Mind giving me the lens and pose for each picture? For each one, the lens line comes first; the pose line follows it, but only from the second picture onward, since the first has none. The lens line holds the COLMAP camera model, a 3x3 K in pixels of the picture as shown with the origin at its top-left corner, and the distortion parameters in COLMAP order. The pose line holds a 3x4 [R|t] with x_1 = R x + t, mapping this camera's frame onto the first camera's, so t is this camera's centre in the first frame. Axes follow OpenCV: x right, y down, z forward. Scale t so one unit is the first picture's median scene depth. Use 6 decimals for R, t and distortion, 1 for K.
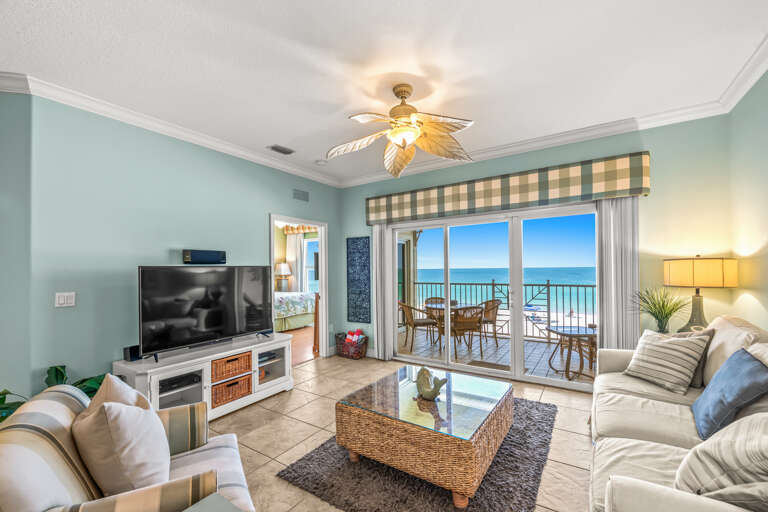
lens RADIAL K [[306.8, 0, 382.8], [0, 306.8, 267.9], [0, 0, 1]] dist [-0.000301, -0.000106]
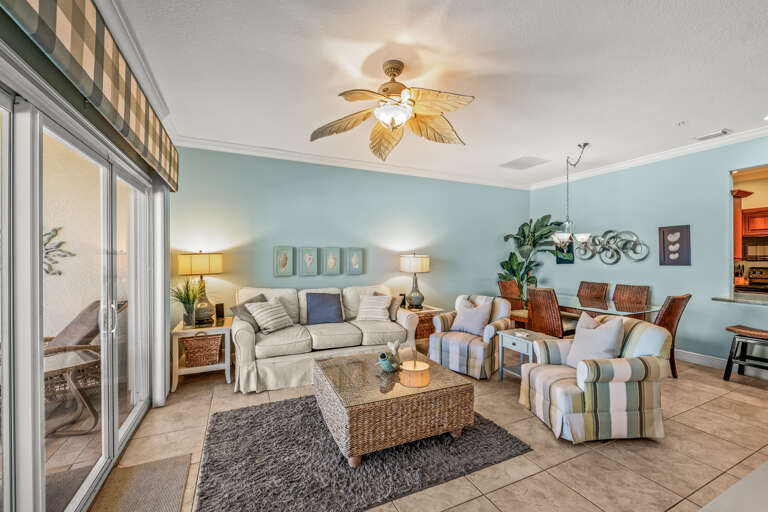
lens RADIAL K [[316.2, 0, 380.9], [0, 316.2, 260.0], [0, 0, 1]] dist [-0.001495, -0.000308]
pose [[-0.847903, 0.004321, 0.530133, -0.346239], [0.004376, 0.999990, -0.001152, 0.002559], [-0.530133, 0.001343, -0.847914, 1.555363]]
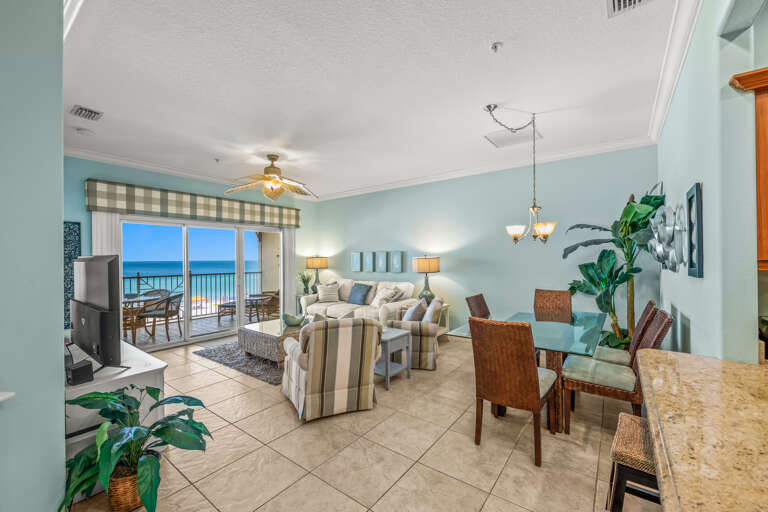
lens RADIAL K [[316.2, 0, 380.9], [0, 316.2, 260.0], [0, 0, 1]] dist [-0.001495, -0.000308]
pose [[0.077218, 0.003074, 0.997009, -1.393687], [0.001437, 0.999994, -0.003194, 0.000083], [-0.997013, 0.001680, 0.077213, 0.227028]]
